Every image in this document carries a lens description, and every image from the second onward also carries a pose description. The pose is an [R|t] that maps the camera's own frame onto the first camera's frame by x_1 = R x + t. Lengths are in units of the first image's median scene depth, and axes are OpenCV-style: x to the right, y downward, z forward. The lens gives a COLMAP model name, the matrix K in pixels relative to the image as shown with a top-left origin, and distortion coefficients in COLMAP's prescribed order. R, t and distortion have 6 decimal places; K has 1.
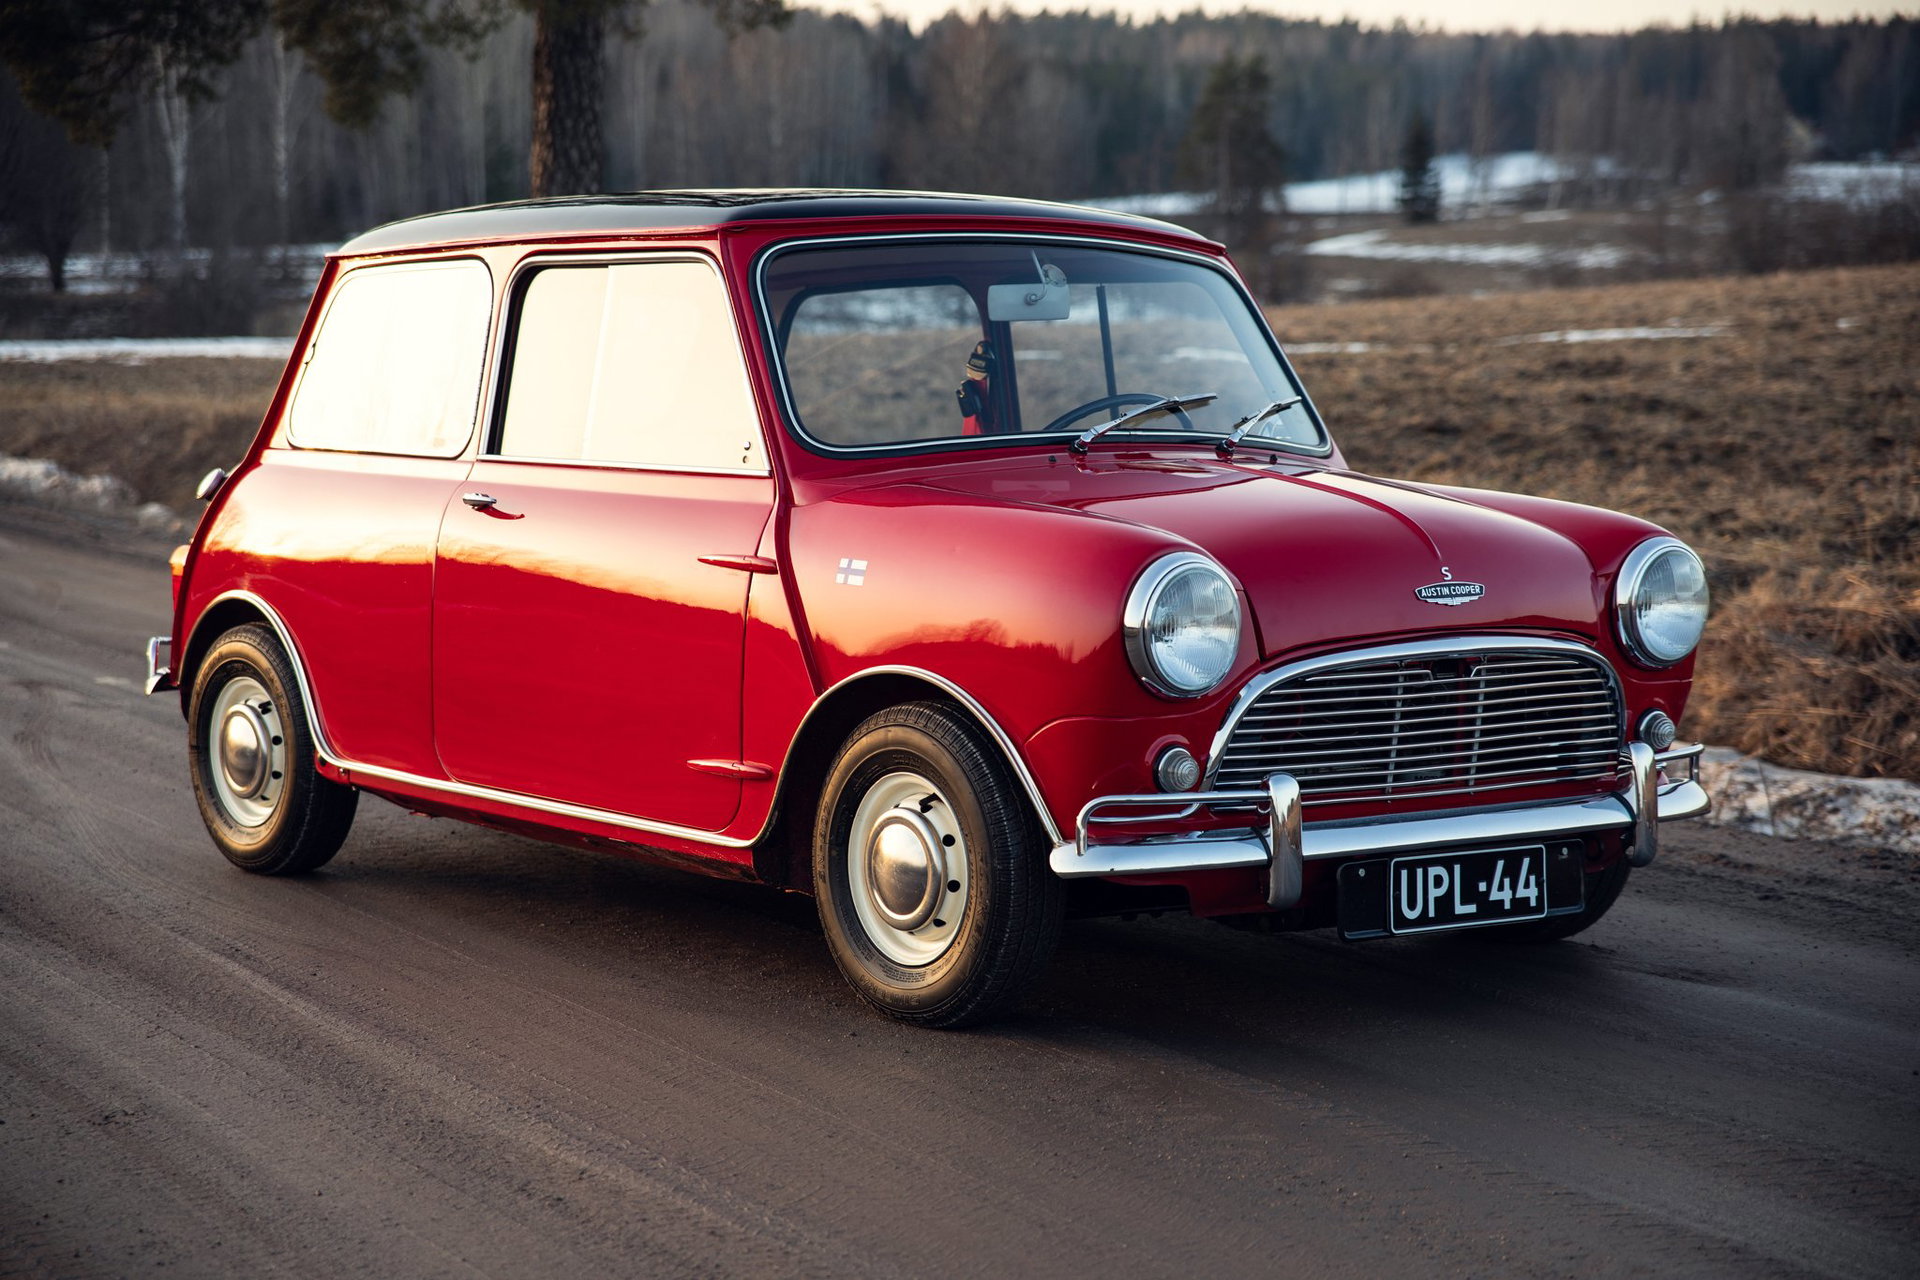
lens RADIAL K [[3496.1, 0, 934.4], [0, 3496.1, 650.0], [0, 0, 1]] dist [0.261451, 0.000000]
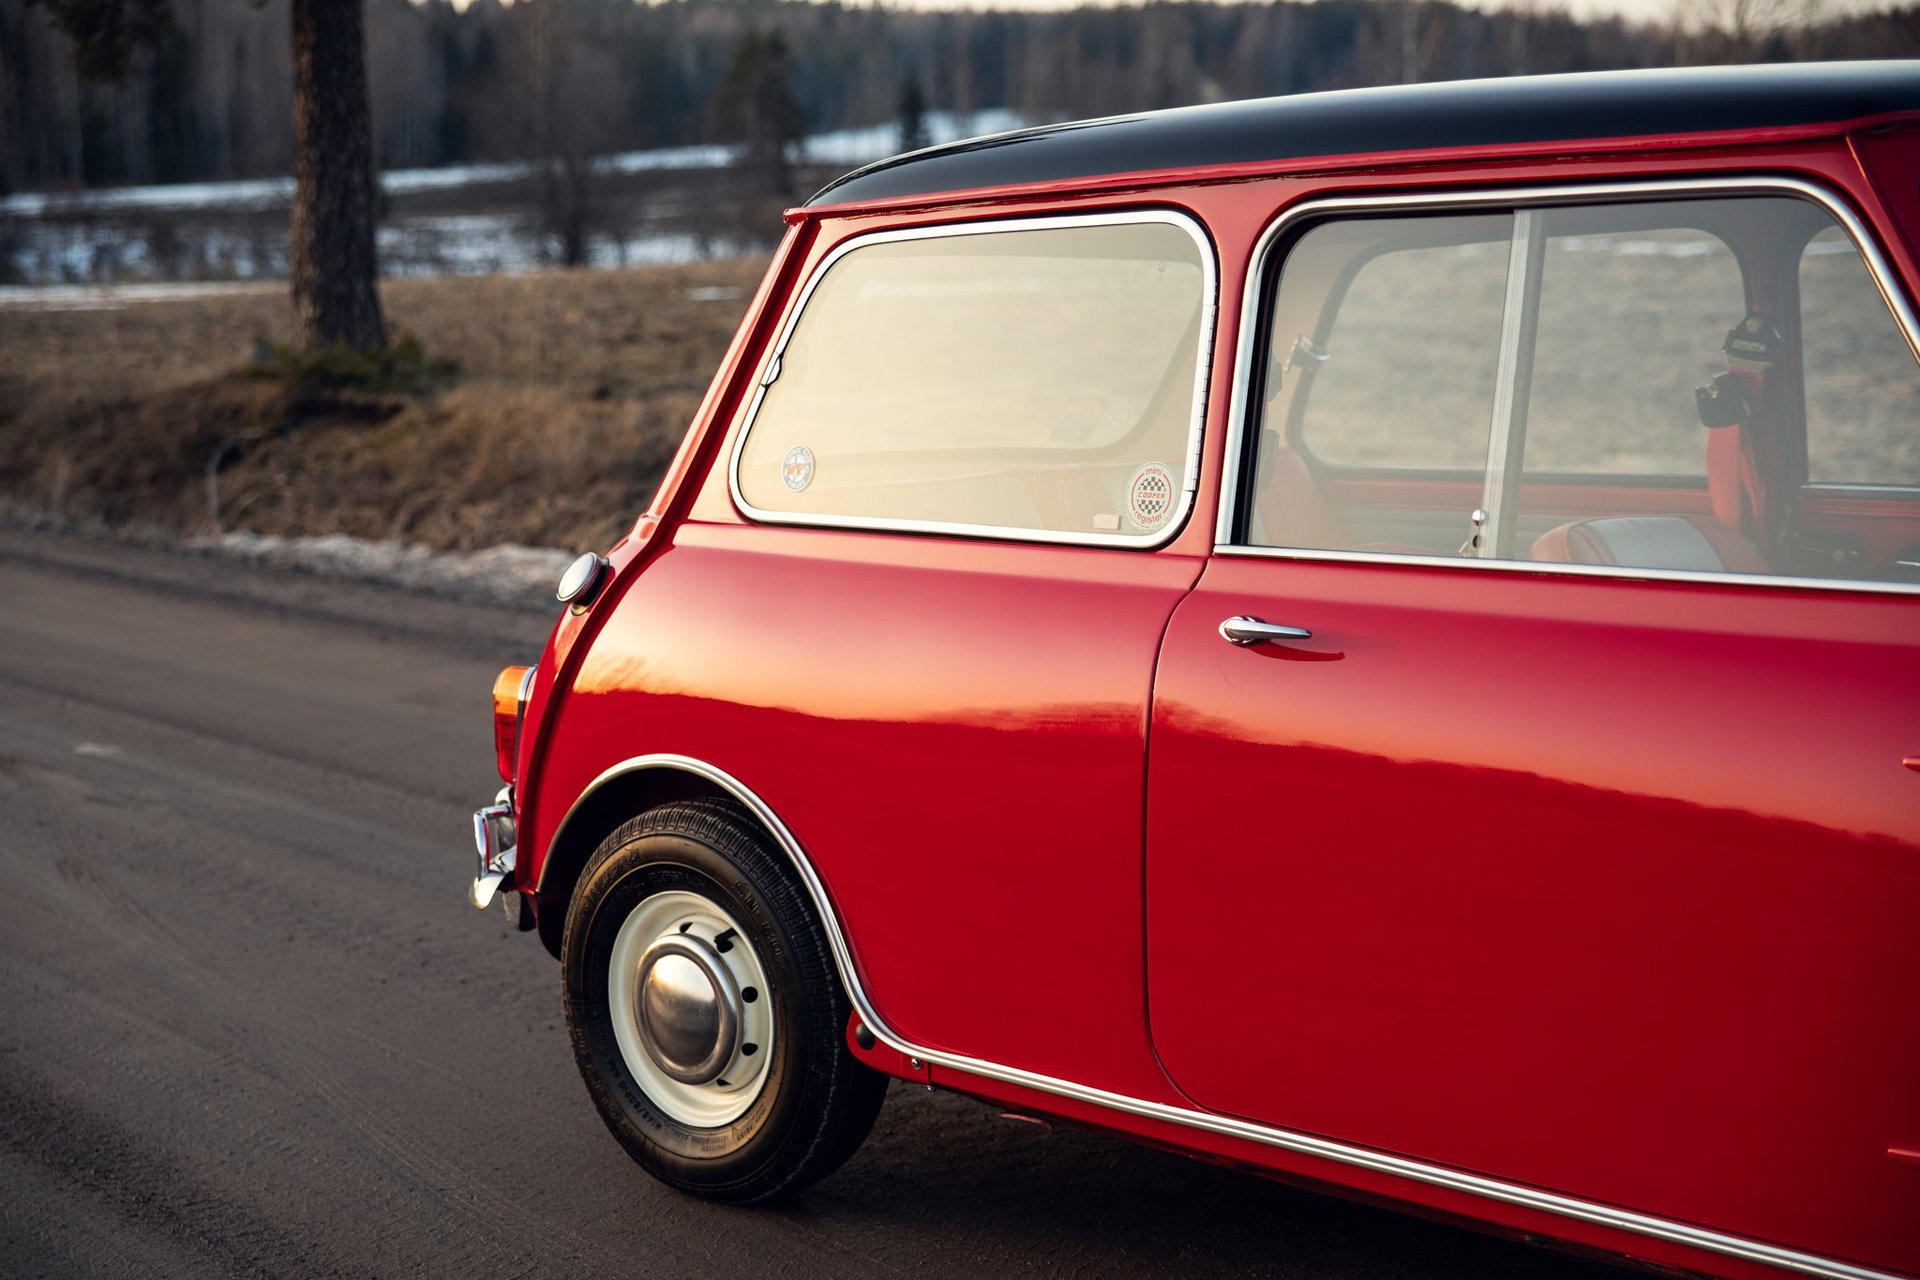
lens RADIAL K [[3030.1, 0, 929.7], [0, 3030.1, 636.4], [0, 0, 1]] dist [0.175794, 0.000000]
pose [[0.990249, -0.041069, 0.133117, -0.276390], [0.037021, 0.998778, 0.032744, -0.066521], [-0.134299, -0.027496, 0.990559, 0.575263]]
